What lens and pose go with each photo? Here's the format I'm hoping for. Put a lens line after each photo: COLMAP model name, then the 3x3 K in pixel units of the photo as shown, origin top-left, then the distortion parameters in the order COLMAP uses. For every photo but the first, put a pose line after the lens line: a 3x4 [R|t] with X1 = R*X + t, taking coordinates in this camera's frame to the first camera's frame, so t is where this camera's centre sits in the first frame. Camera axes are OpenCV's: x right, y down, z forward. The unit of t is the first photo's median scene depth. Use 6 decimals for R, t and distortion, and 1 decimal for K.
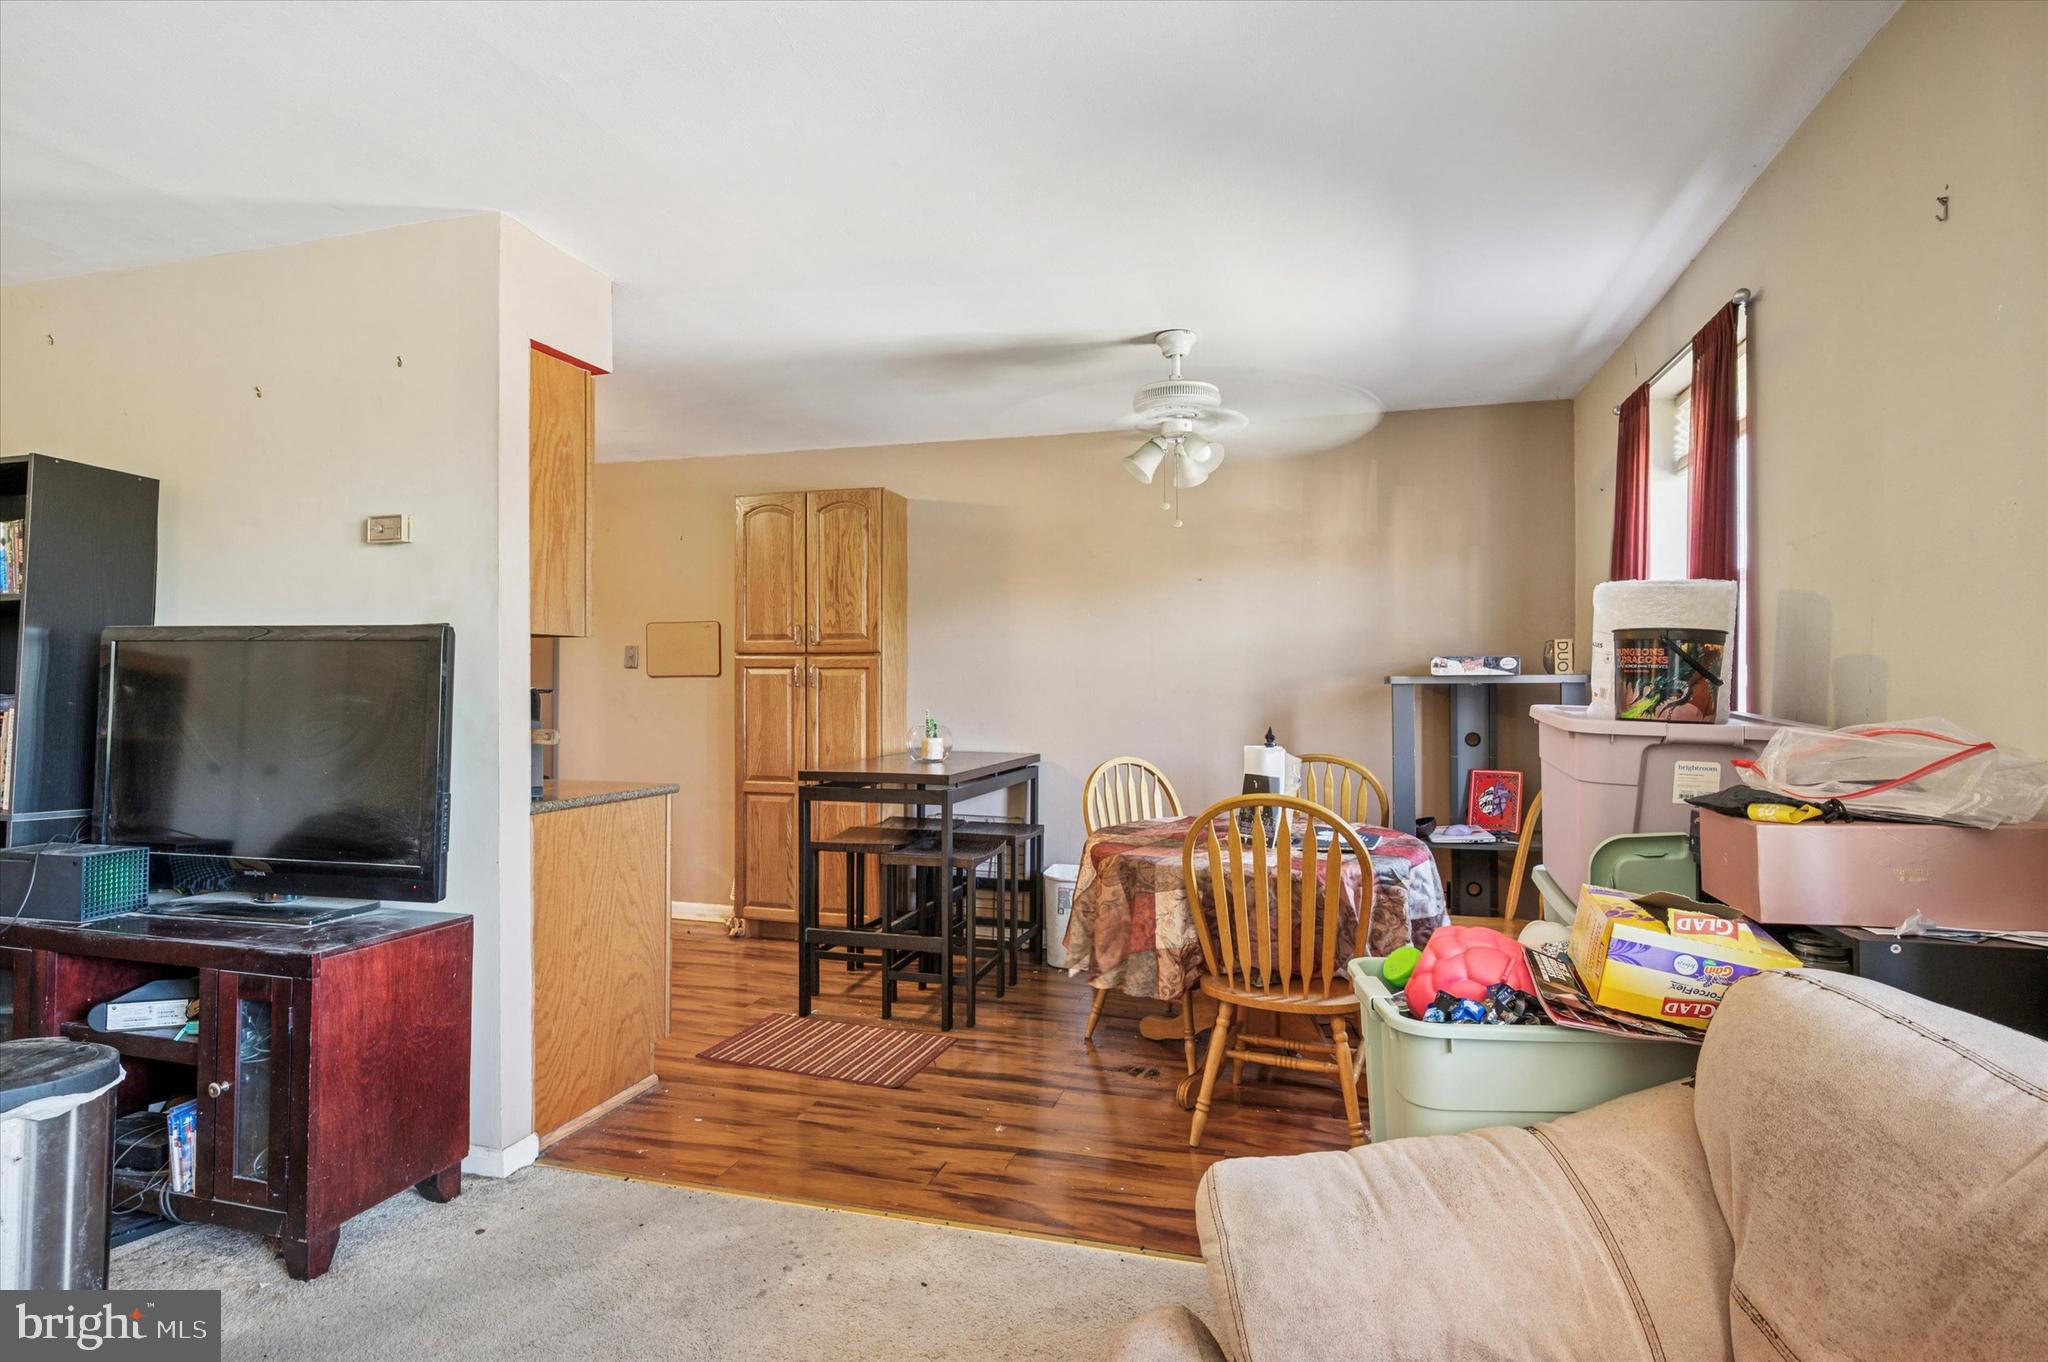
lens RADIAL K [[1042.4, 0, 1004.7], [0, 1042.4, 679.8], [0, 0, 1]] dist [-0.000739, -0.000219]
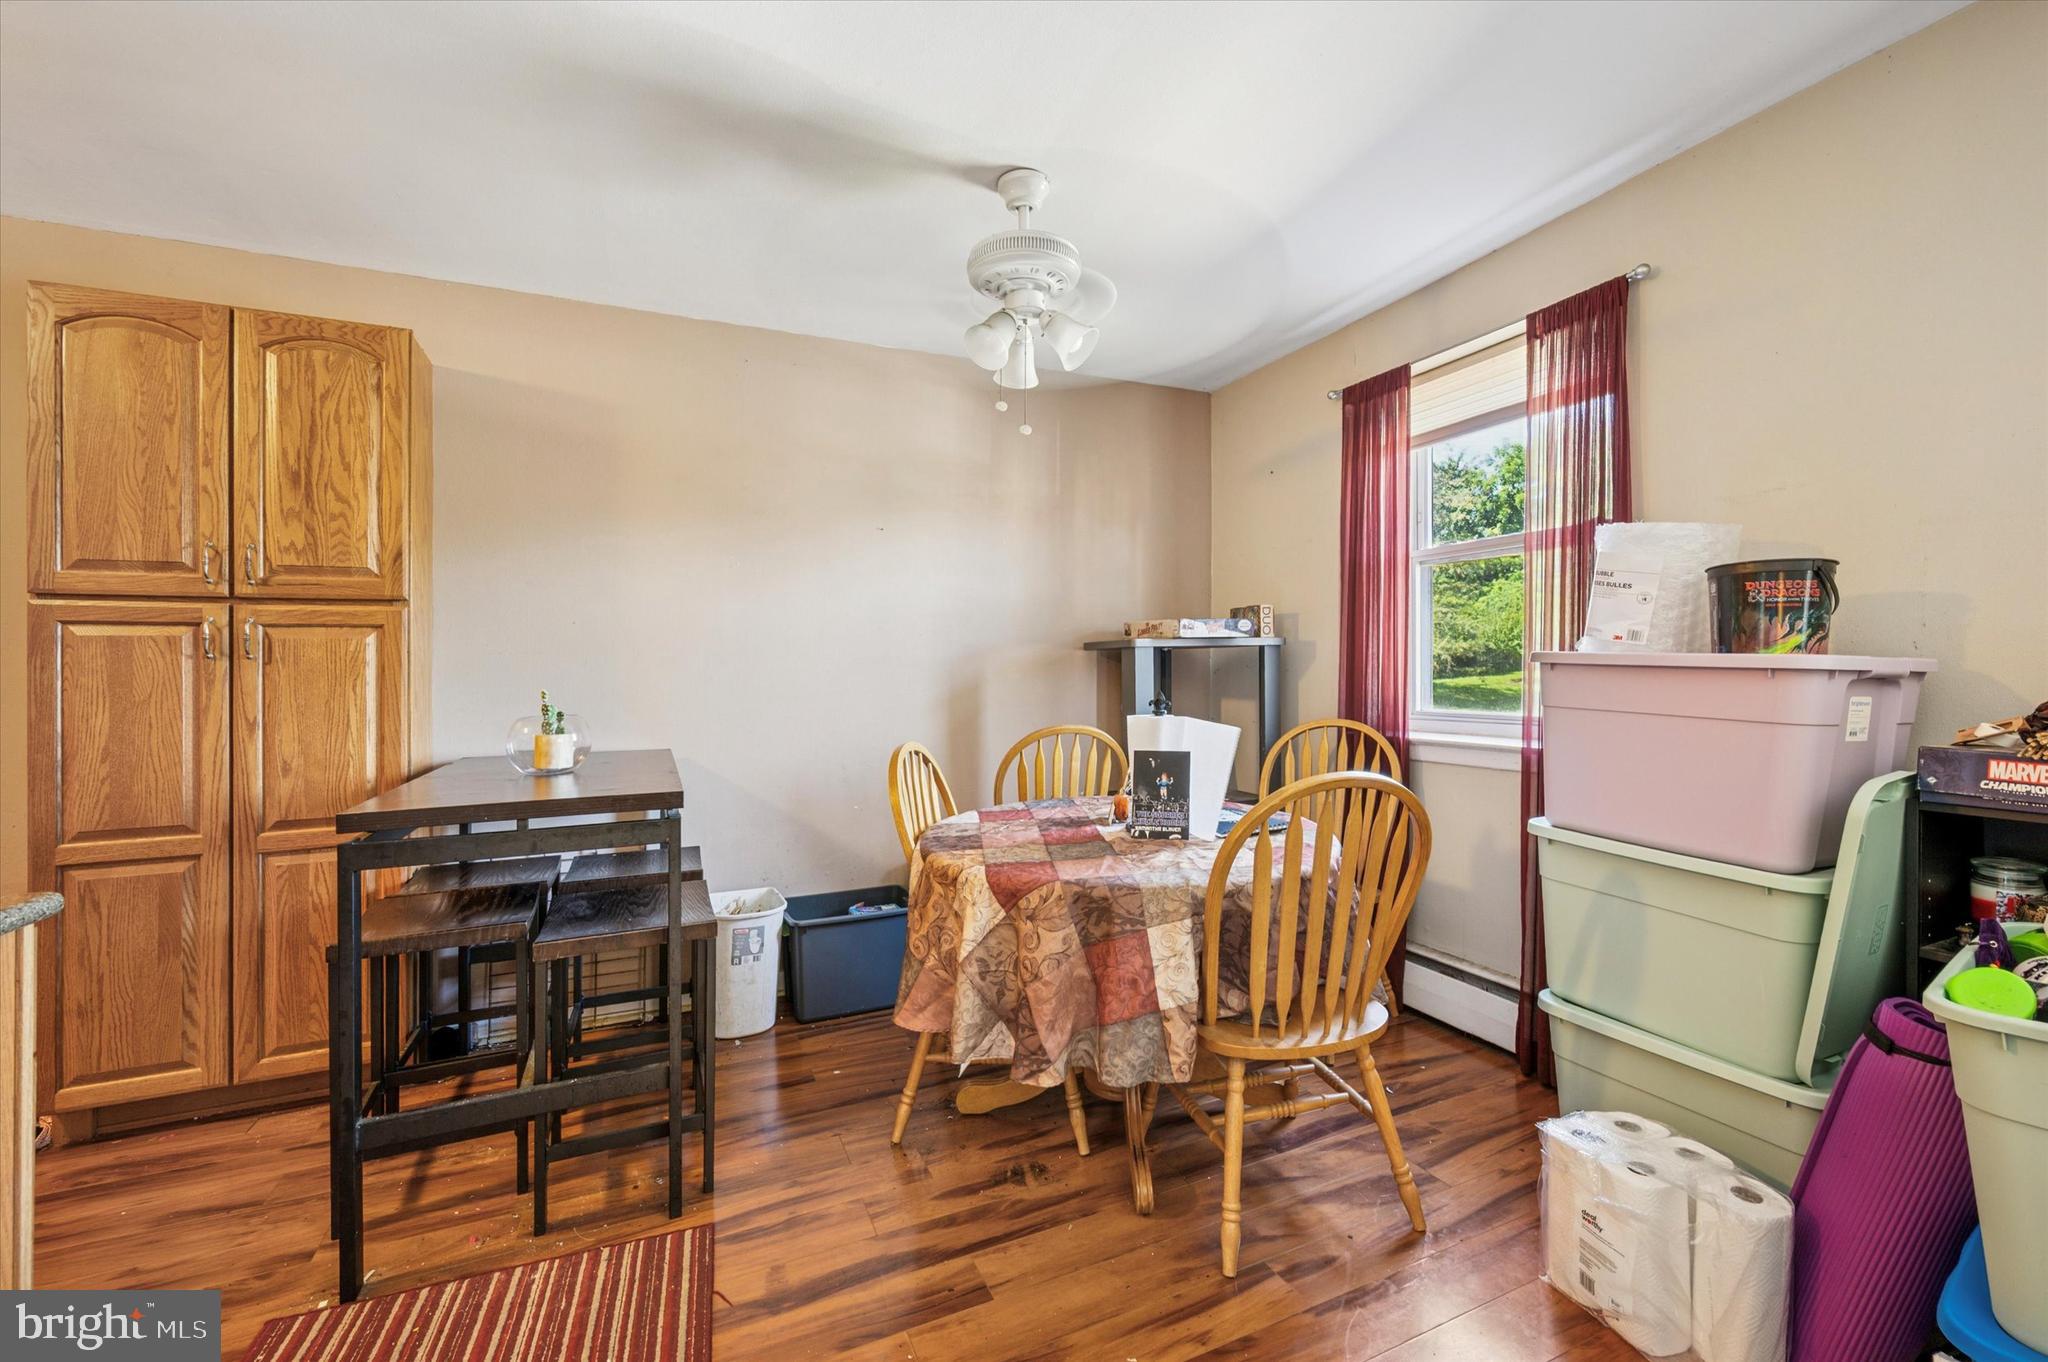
lens RADIAL K [[873.3, 0, 1057.8], [0, 873.3, 662.2], [0, 0, 1]] dist [-0.002525, 0.000644]
pose [[0.742758, -0.006003, 0.669533, -0.177449], [0.012793, 0.999905, -0.005226, 0.016977], [-0.669437, 0.012447, 0.742764, 0.367523]]
